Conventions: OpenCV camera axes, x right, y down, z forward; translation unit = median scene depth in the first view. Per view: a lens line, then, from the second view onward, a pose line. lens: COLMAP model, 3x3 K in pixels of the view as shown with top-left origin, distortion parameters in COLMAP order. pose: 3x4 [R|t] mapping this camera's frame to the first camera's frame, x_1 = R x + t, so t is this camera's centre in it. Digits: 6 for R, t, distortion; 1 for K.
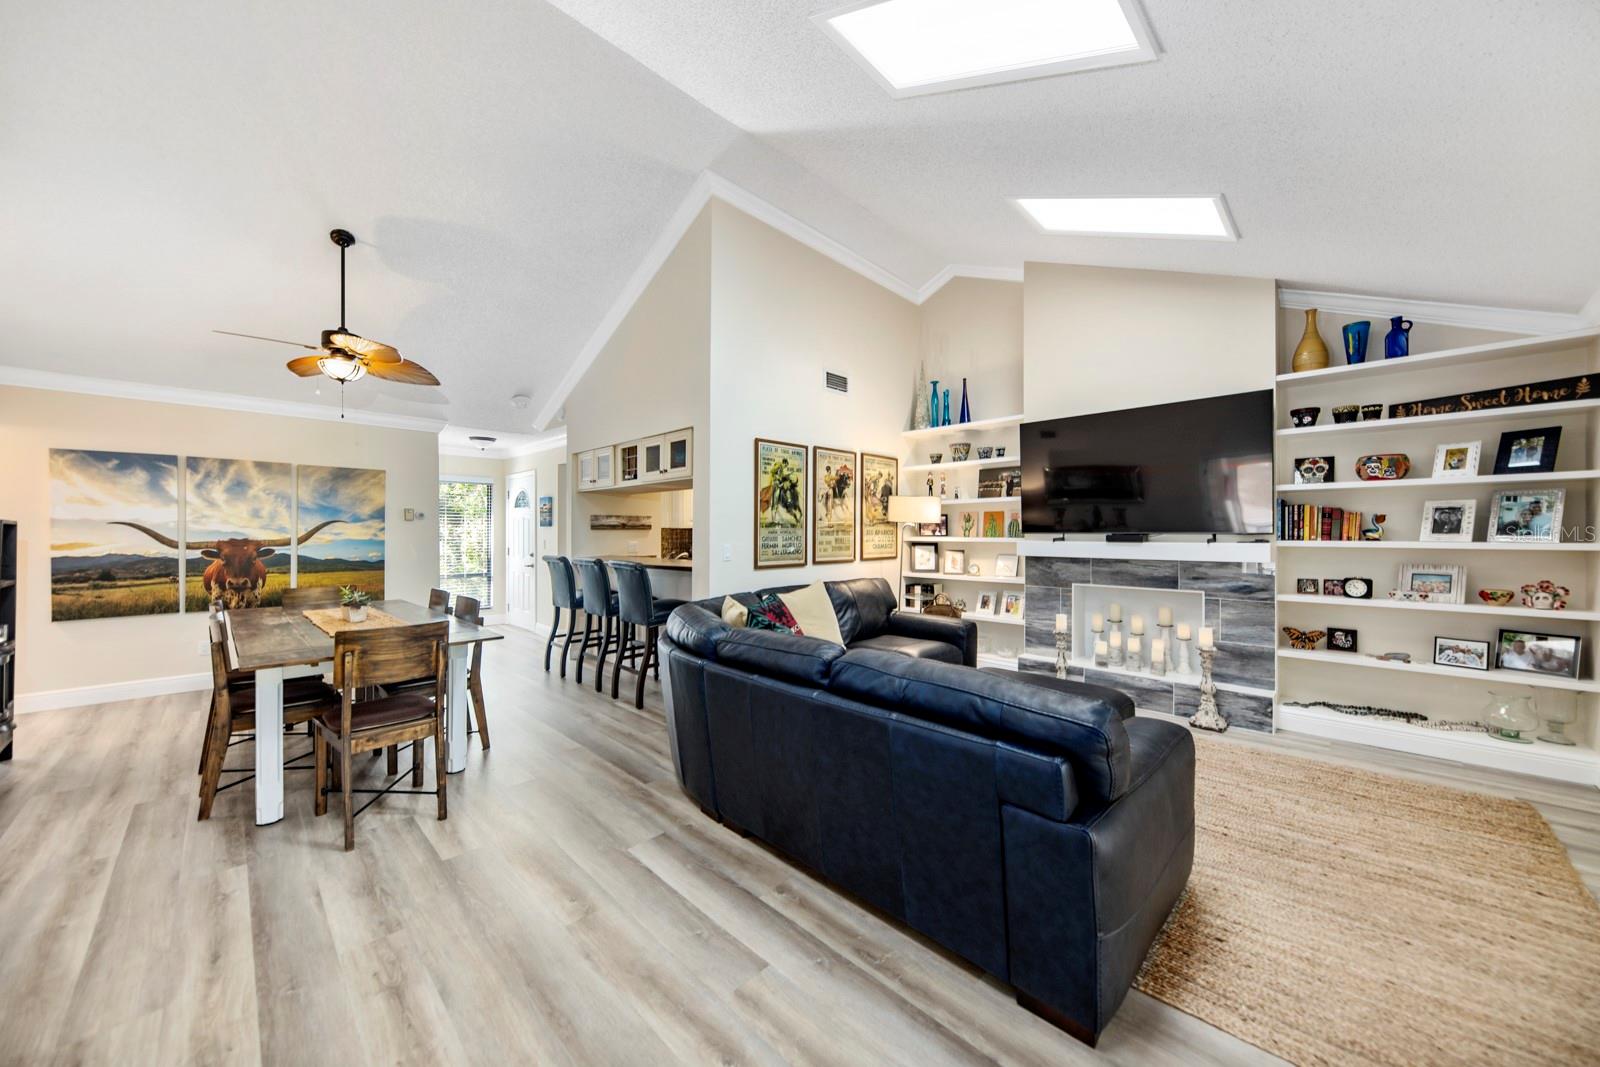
lens RADIAL K [[568.2, 0, 803.2], [0, 568.2, 534.7], [0, 0, 1]] dist [0.007746, -0.002231]
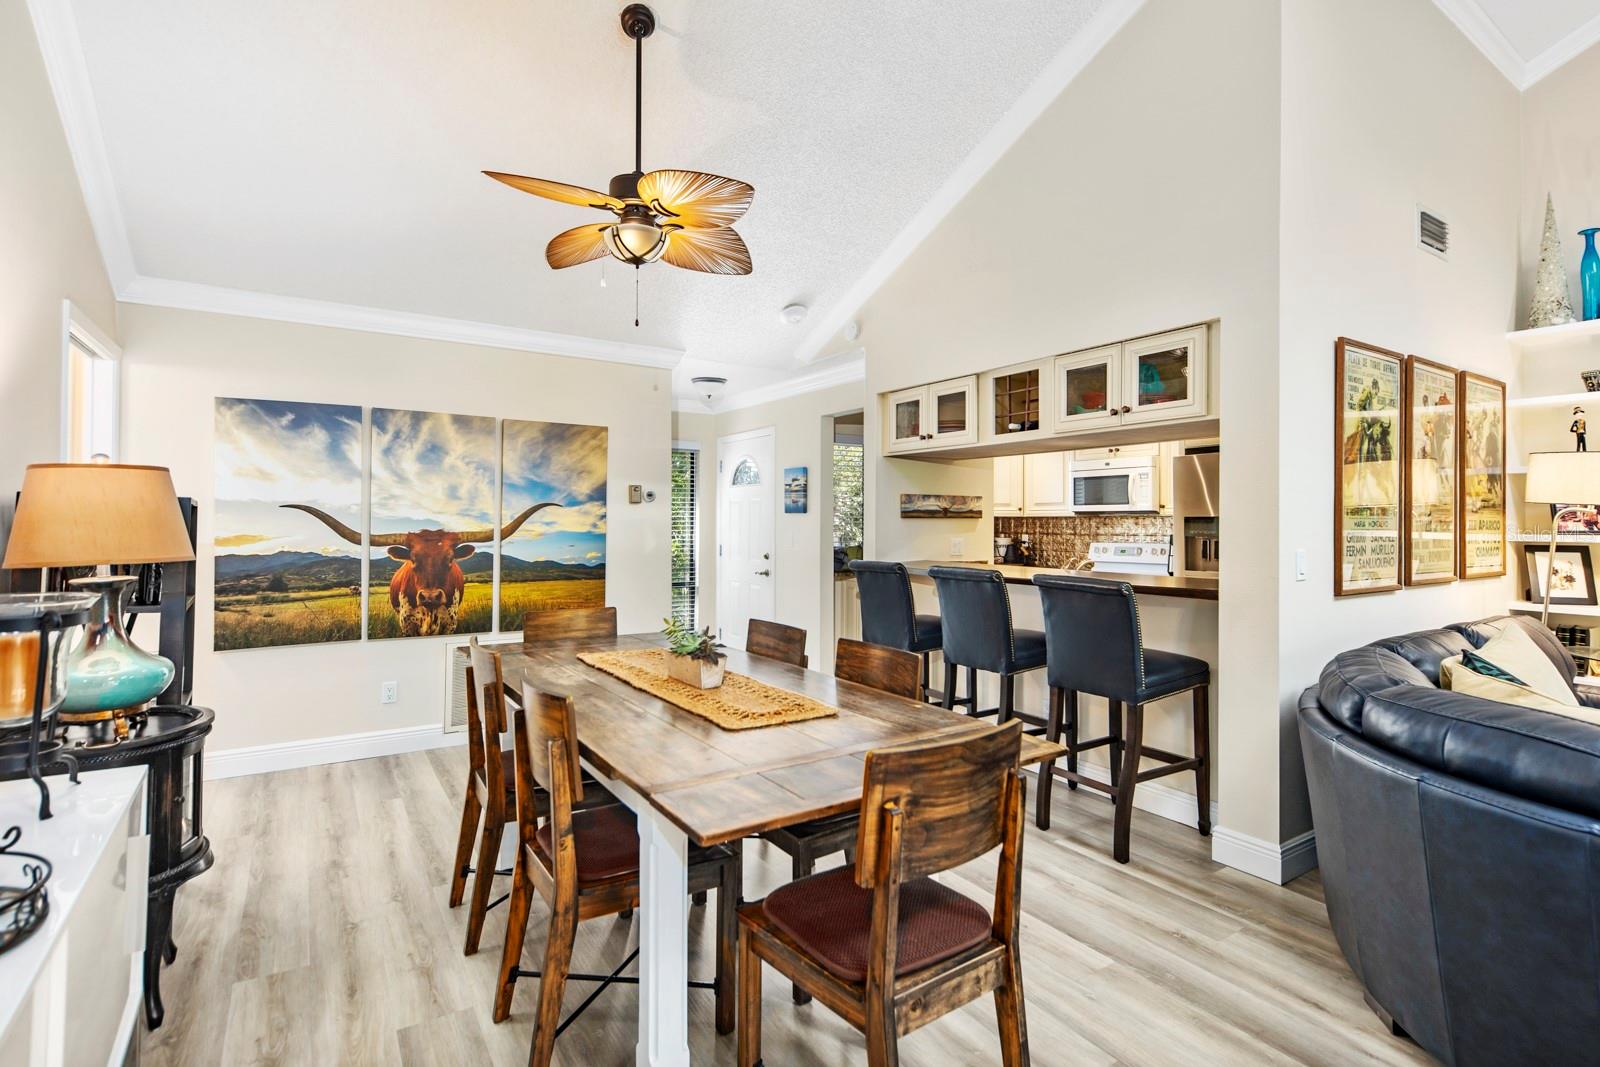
lens RADIAL K [[773.3, 0, 808.0], [0, 773.3, 513.7], [0, 0, 1]] dist [0.013514, -0.000089]
pose [[0.977100, 0.001835, -0.212771, -0.423091], [-0.005192, 0.999871, -0.015218, -0.000794], [0.212716, 0.015974, 0.976984, 0.239324]]
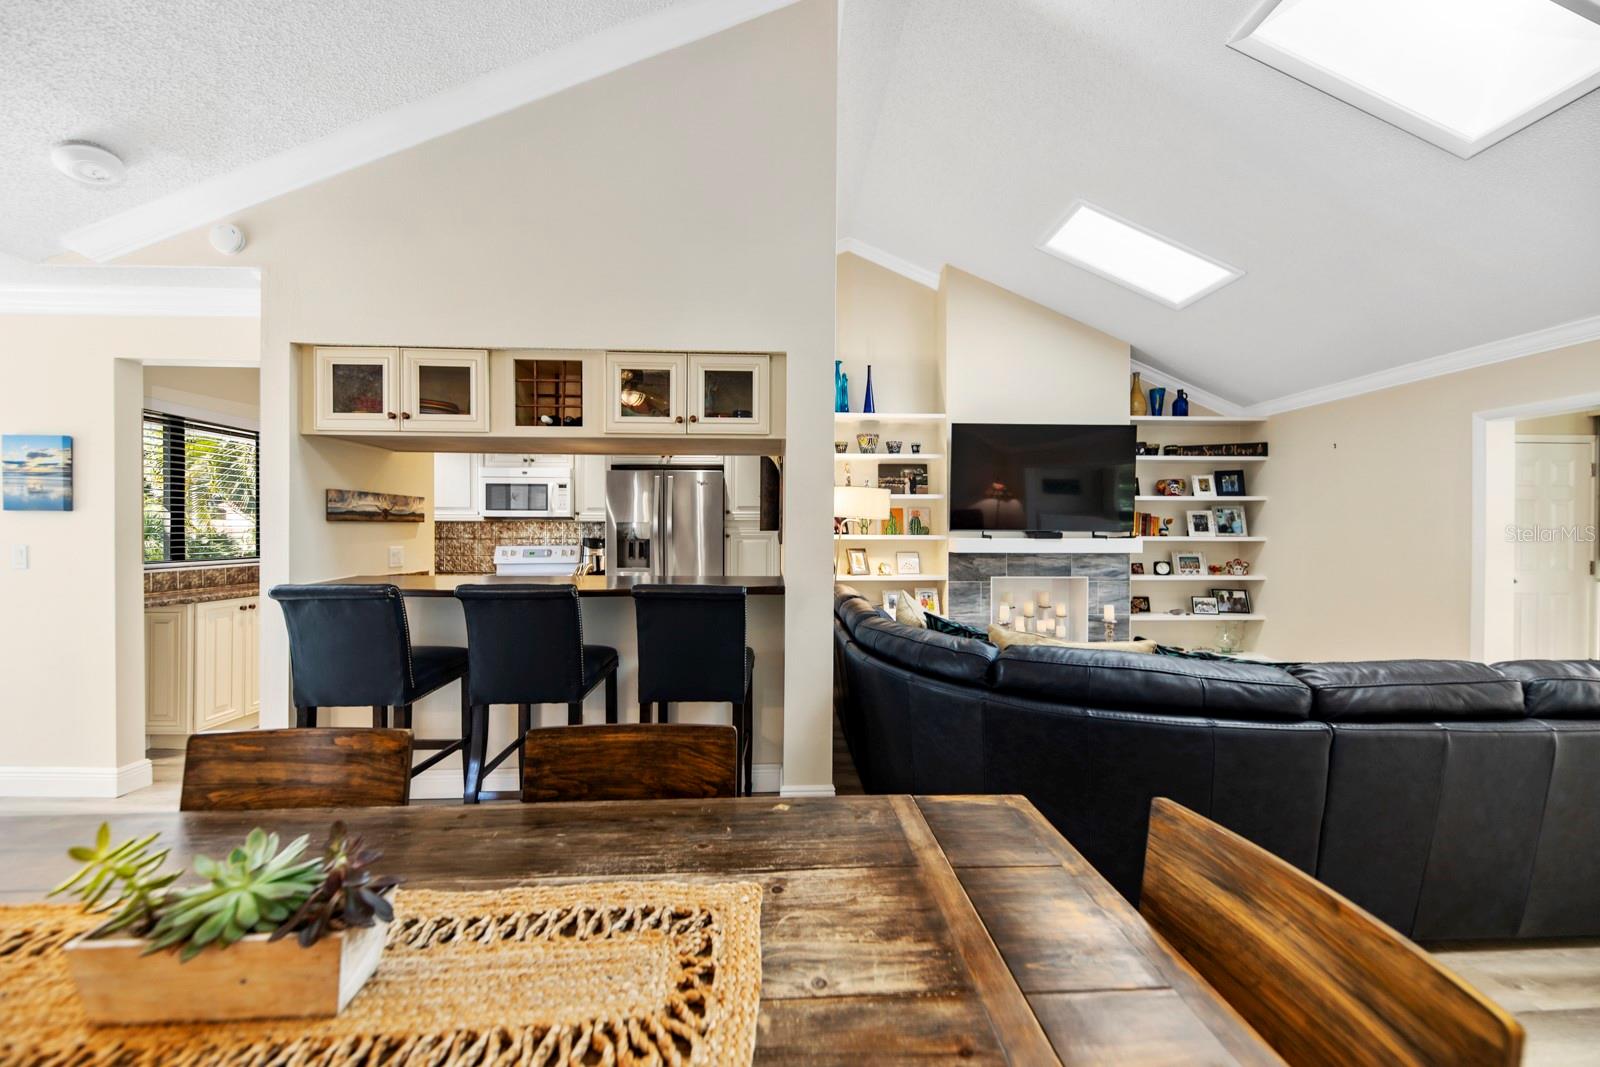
lens RADIAL K [[568.2, 0, 803.6], [0, 568.2, 535.8], [0, 0, 1]] dist [0.007746, -0.002231]
pose [[0.680870, -0.005561, 0.732383, -0.644524], [-0.000687, 0.999966, 0.008232, -0.001984], [-0.732404, -0.006108, 0.680843, 0.593275]]
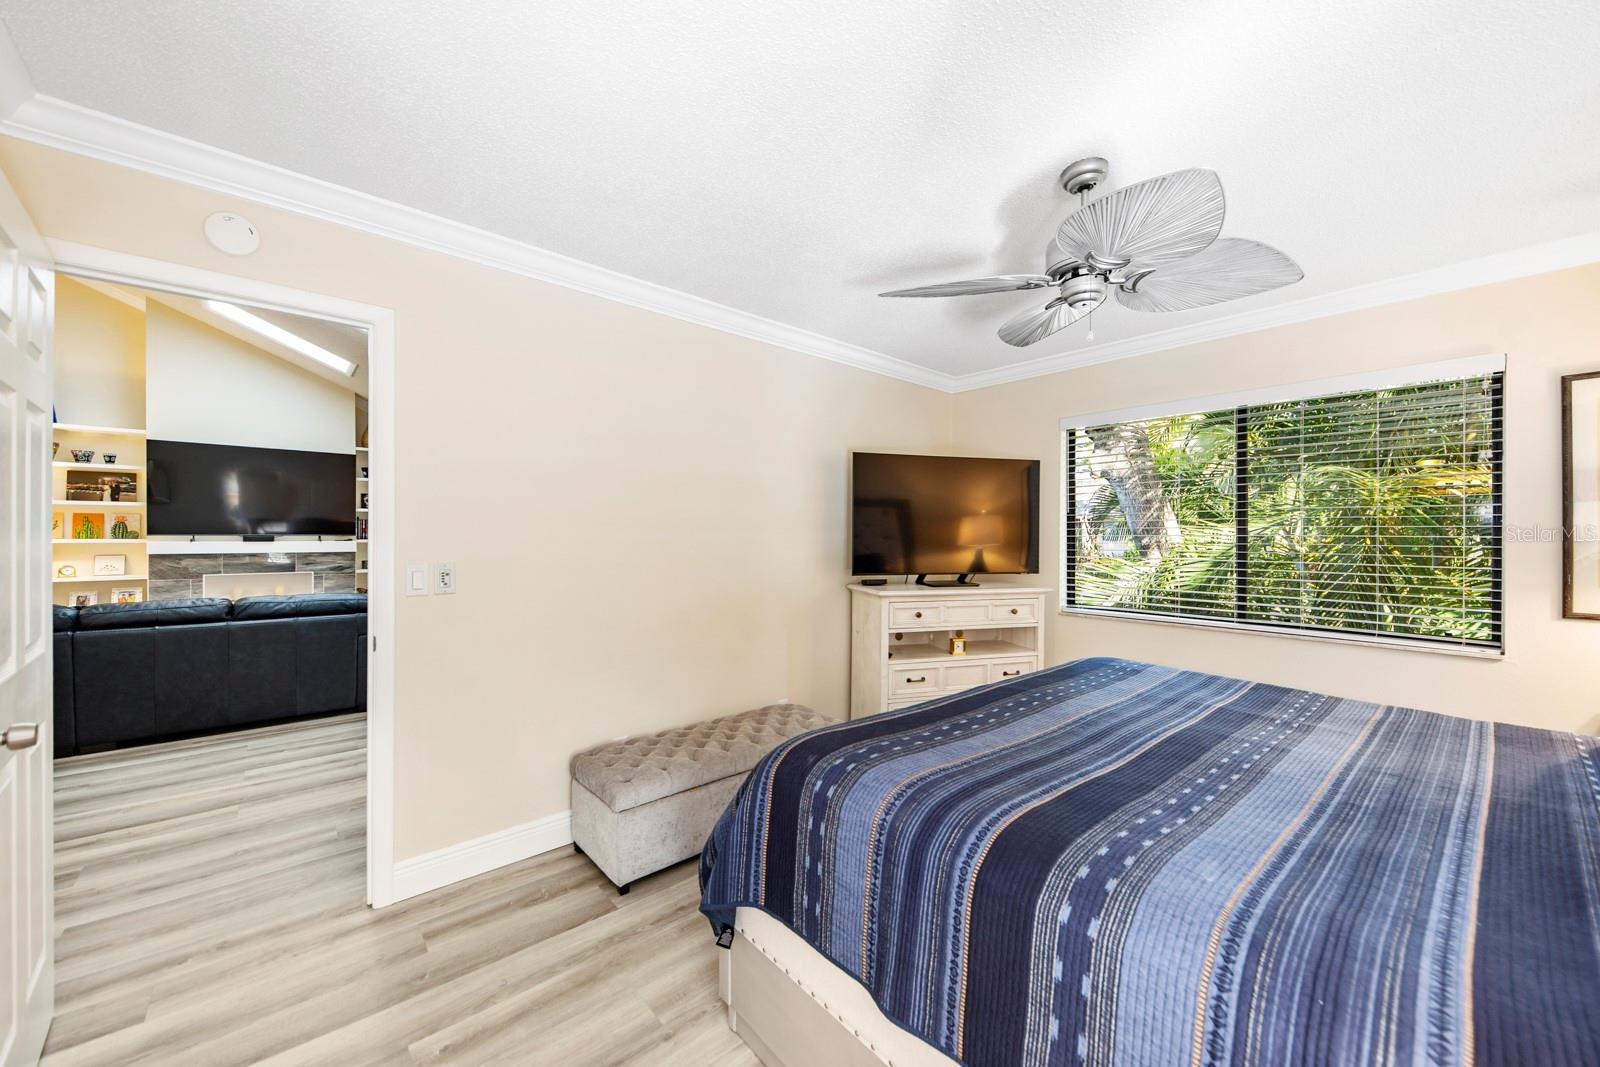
lens RADIAL K [[596.5, 0, 796.5], [0, 596.5, 536.0], [0, 0, 1]] dist [0.000712, -0.000629]
pose [[0.084411, -0.003654, 0.996424, -0.836931], [-0.002321, 0.999990, 0.003864, -0.009764], [-0.996428, -0.002639, 0.084402, -0.483076]]
